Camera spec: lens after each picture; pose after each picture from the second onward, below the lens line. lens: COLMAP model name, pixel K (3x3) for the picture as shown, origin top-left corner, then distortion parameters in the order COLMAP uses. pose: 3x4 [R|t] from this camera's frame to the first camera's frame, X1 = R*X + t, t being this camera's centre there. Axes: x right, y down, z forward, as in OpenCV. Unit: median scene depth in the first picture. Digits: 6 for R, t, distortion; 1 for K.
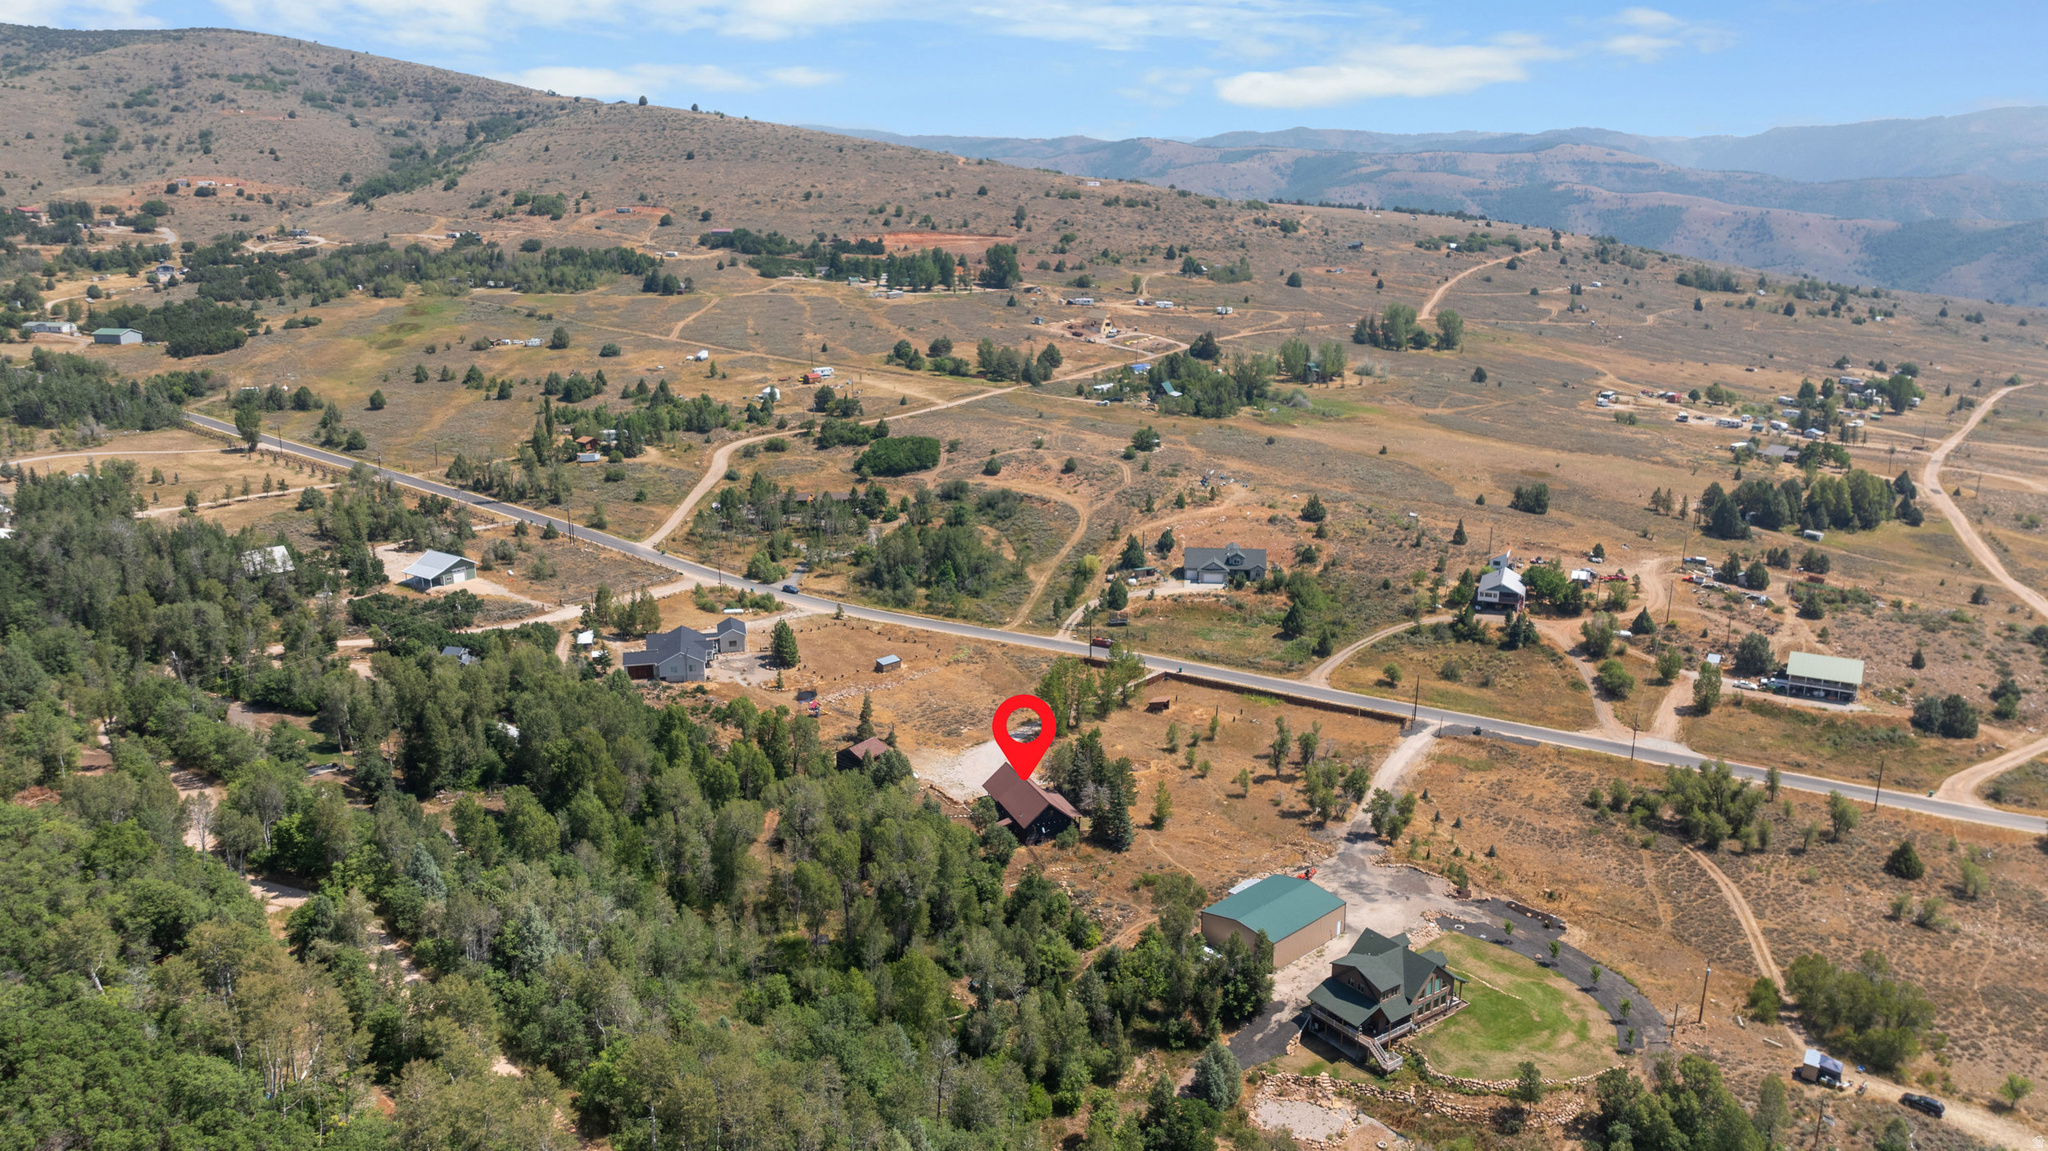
lens RADIAL K [[1446.1, 0, 1024.0], [0, 1446.1, 575.5], [0, 0, 1]] dist [-0.066931, 0.087089]
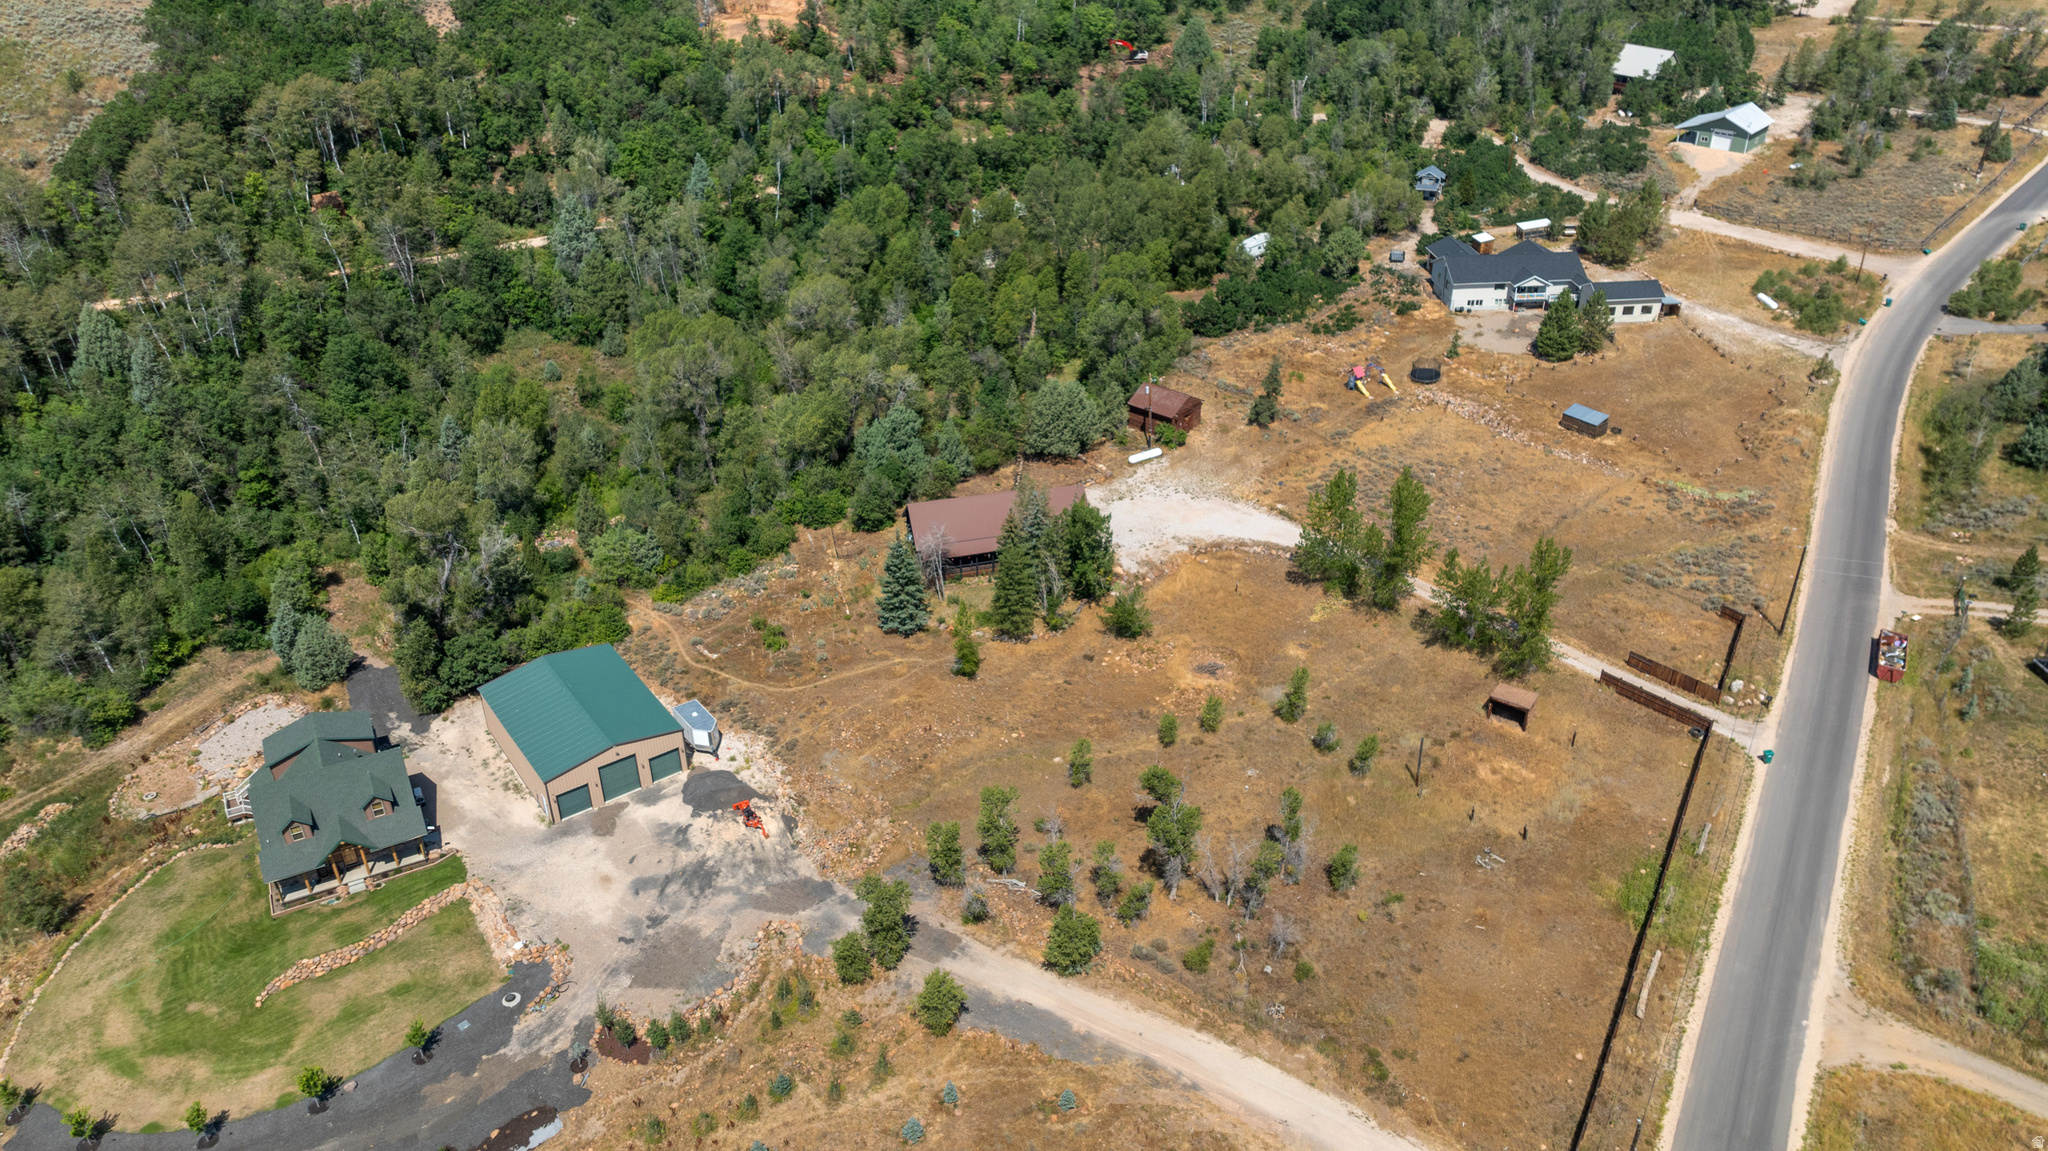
lens RADIAL K [[1450.5, 0, 1024.0], [0, 1450.5, 575.5], [0, 0, 1]] dist [-0.021337, 0.000079]
pose [[-0.126749, 0.509131, -0.851305, 0.452511], [-0.243976, 0.815861, 0.524258, -0.134815], [0.961463, 0.274147, 0.020806, 0.794785]]
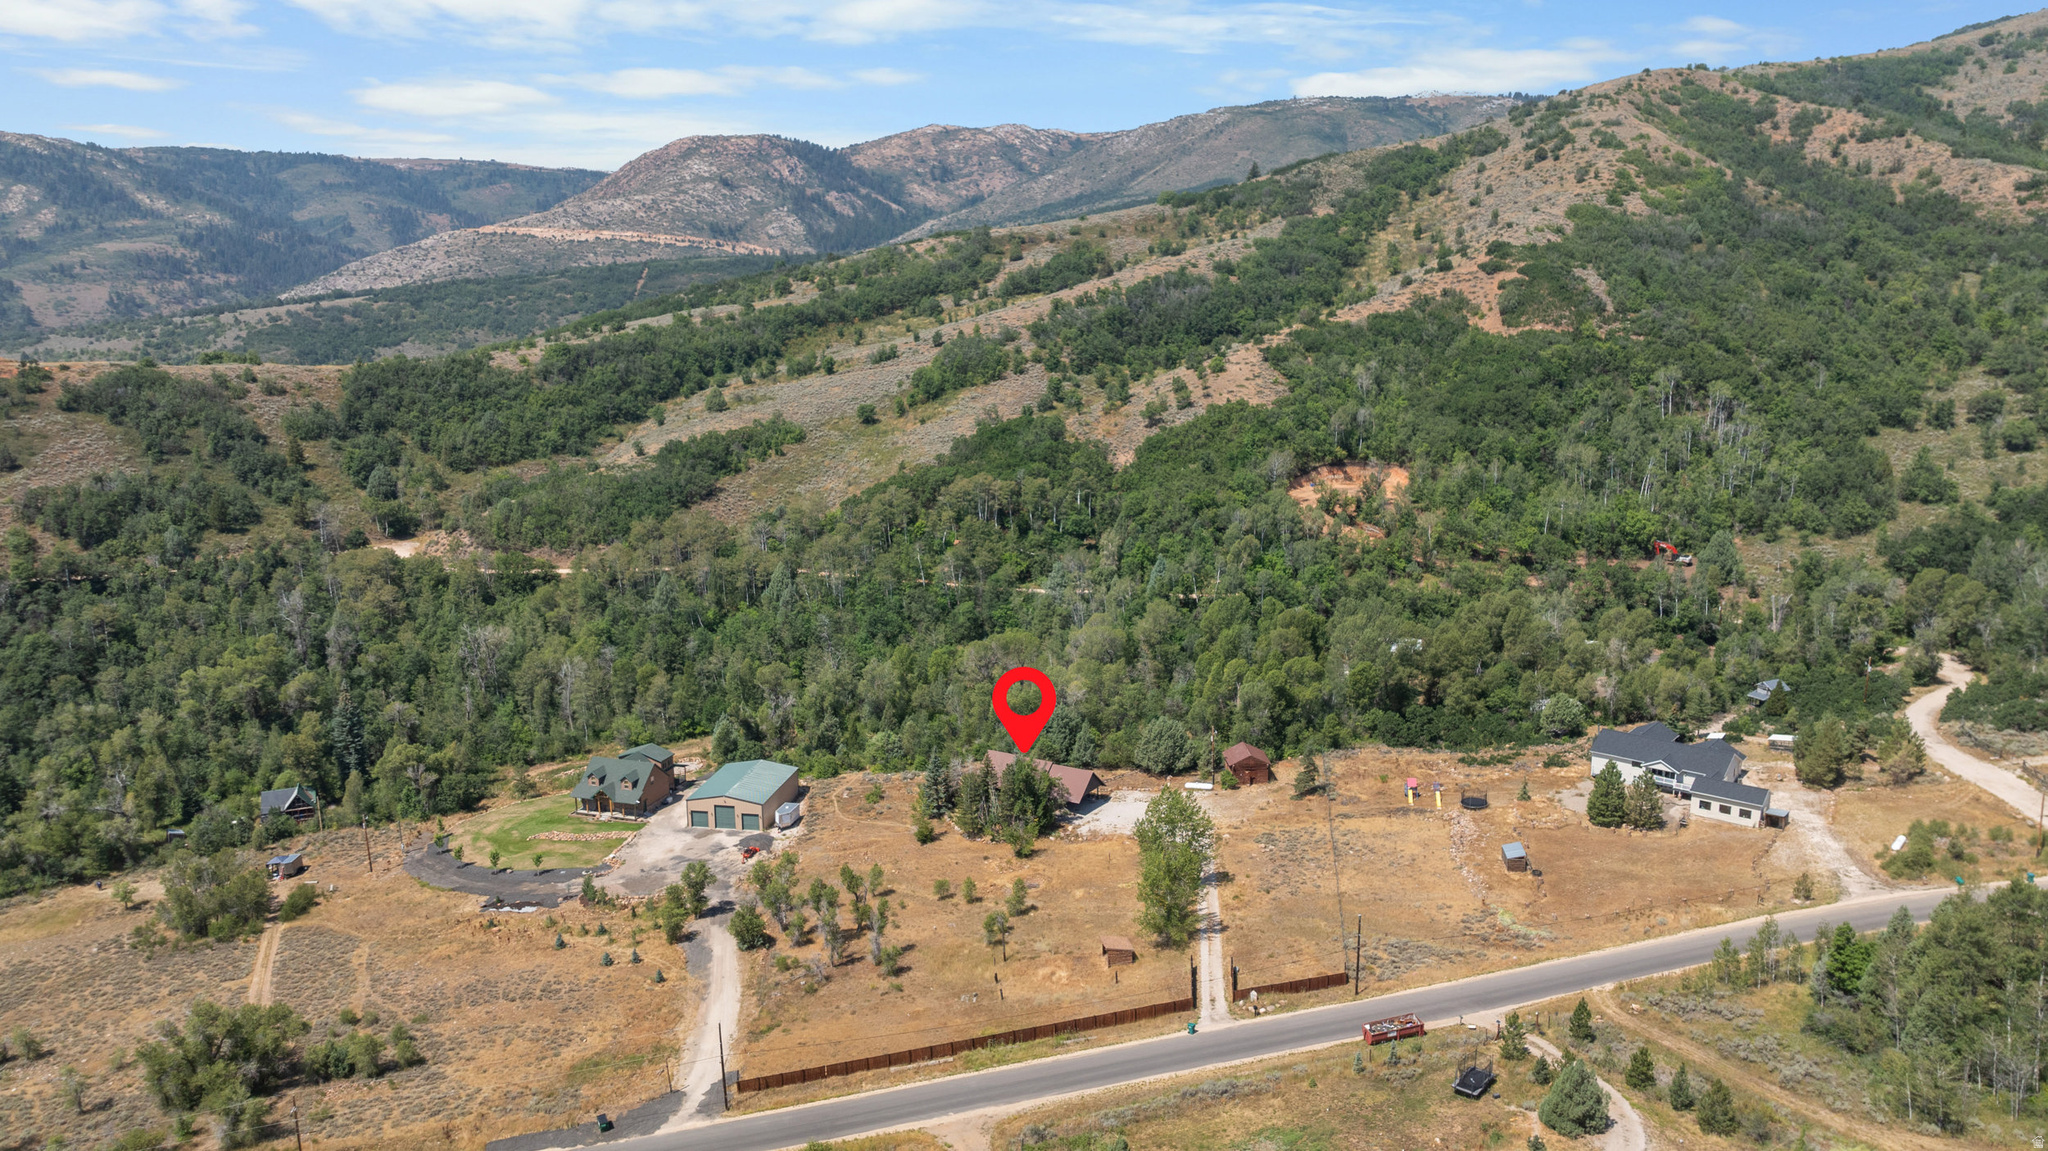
lens RADIAL K [[1446.1, 0, 1024.0], [0, 1446.1, 575.5], [0, 0, 1]] dist [-0.066931, 0.087089]
pose [[-0.803786, 0.132281, -0.580026, 0.433483], [-0.141720, 0.904324, 0.402633, -0.277272], [0.577792, 0.405832, -0.708136, 1.278778]]
